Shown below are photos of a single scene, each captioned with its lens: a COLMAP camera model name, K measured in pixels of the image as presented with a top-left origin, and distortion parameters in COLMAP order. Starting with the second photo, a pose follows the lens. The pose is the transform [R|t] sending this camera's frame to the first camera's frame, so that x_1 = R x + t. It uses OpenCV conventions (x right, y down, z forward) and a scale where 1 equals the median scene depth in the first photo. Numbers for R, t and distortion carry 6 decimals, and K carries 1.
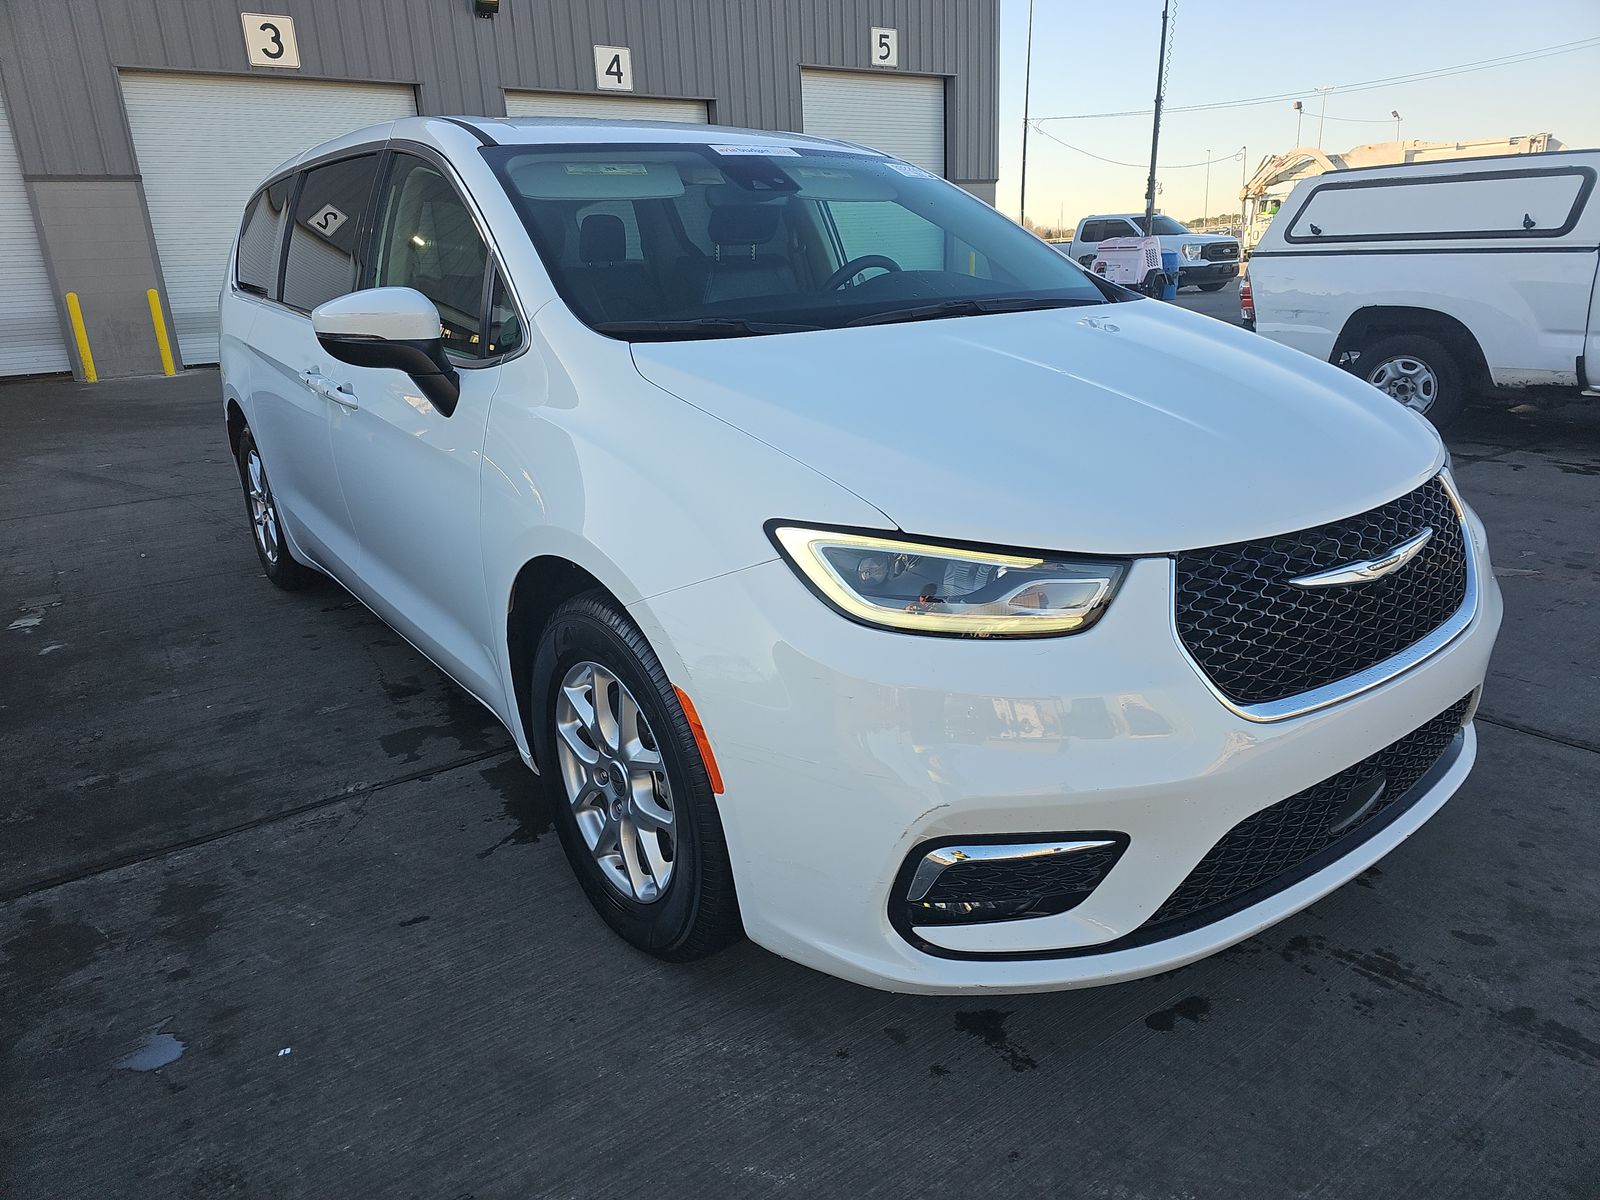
lens RADIAL K [[1053.6, 0, 790.3], [0, 1053.6, 589.7], [0, 0, 1]] dist [0.038256, -0.036256]
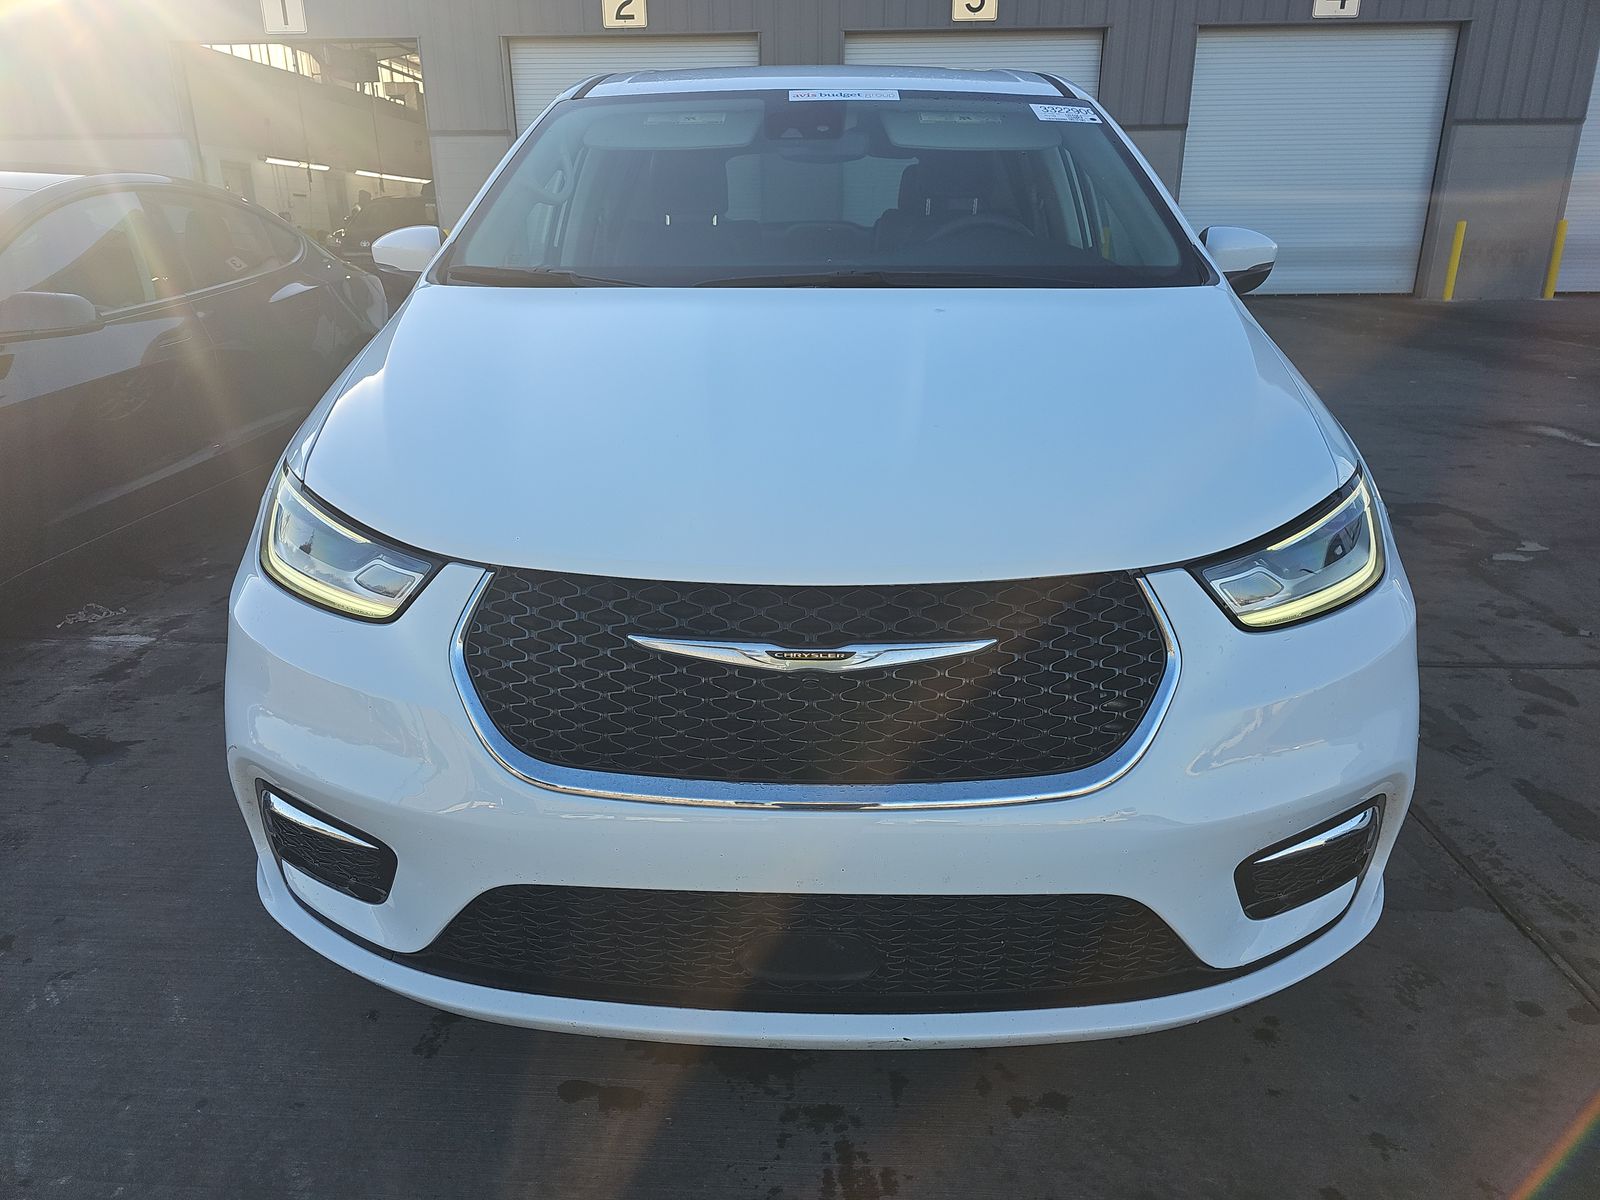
lens RADIAL K [[1053.6, 0, 788.6], [0, 1053.6, 611.7], [0, 0, 1]] dist [0.038256, -0.036256]
pose [[0.784917, 0.246432, -0.568486, 0.958757], [-0.212403, 0.968927, 0.126751, -0.144954], [0.582056, 0.021259, 0.812870, 0.394088]]
